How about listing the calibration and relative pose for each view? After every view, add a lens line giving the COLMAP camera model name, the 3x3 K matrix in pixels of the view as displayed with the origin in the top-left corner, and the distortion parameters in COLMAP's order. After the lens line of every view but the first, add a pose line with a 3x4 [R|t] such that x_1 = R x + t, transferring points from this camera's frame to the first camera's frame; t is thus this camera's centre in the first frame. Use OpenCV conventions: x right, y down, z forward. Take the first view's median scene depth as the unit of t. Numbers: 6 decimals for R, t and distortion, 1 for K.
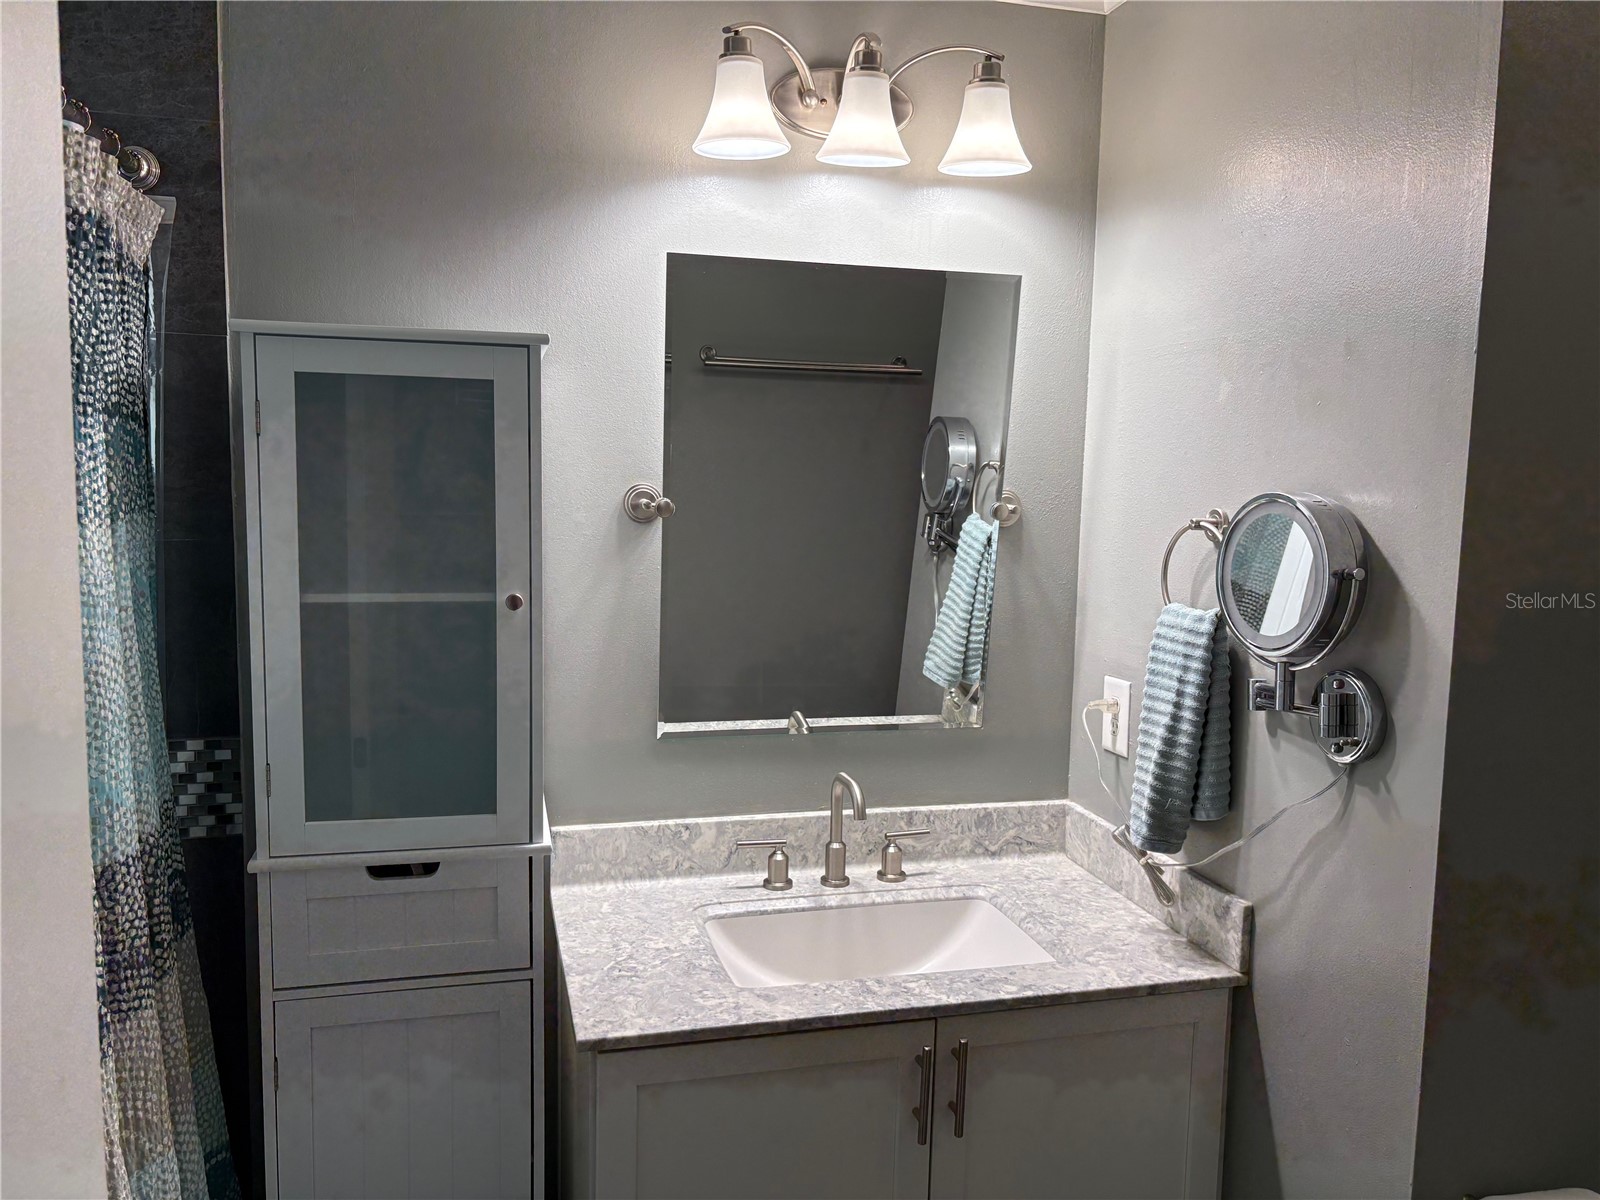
lens RADIAL K [[1214.5, 0, 802.8], [0, 1214.5, 609.4], [0, 0, 1]] dist [0.060468, -0.069471]
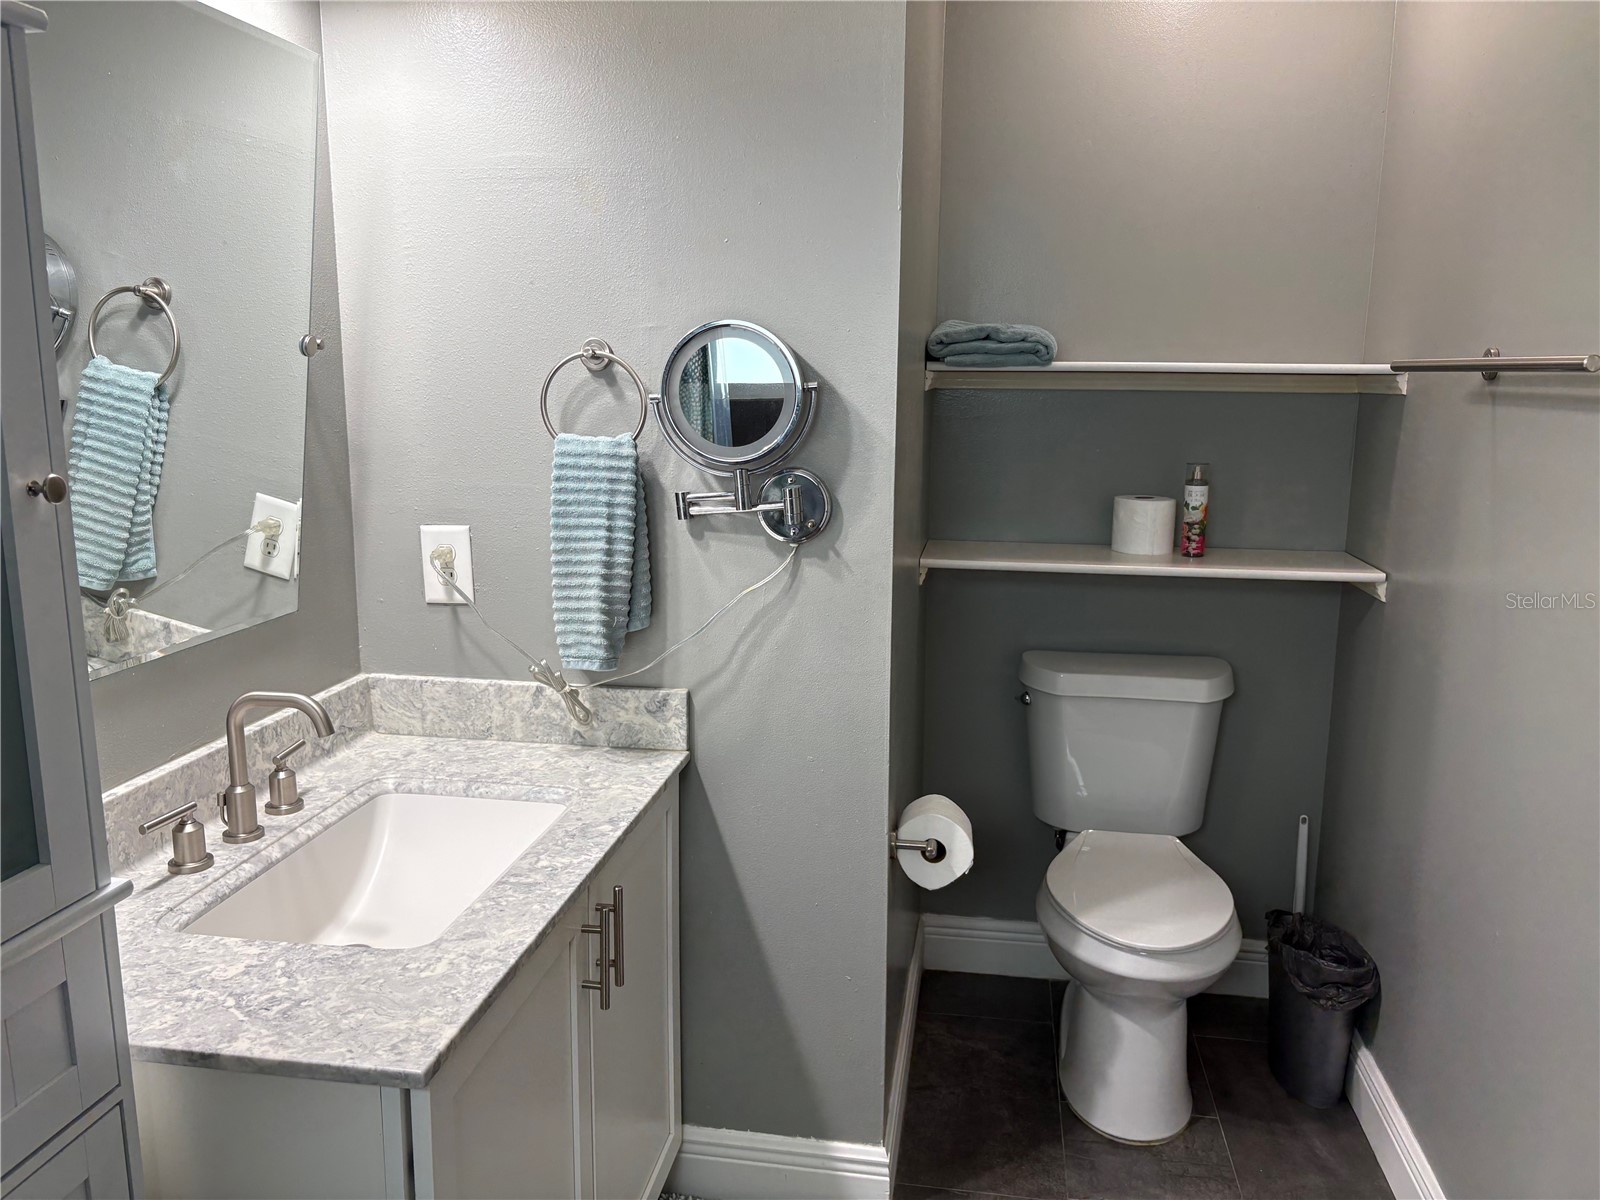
lens RADIAL K [[1214.5, 0, 802.8], [0, 1214.5, 609.4], [0, 0, 1]] dist [0.060468, -0.069471]
pose [[0.414983, -0.193188, 0.889082, -0.547195], [0.101532, 0.980927, 0.165754, -0.009473], [-0.904146, 0.021485, 0.426683, 0.390029]]
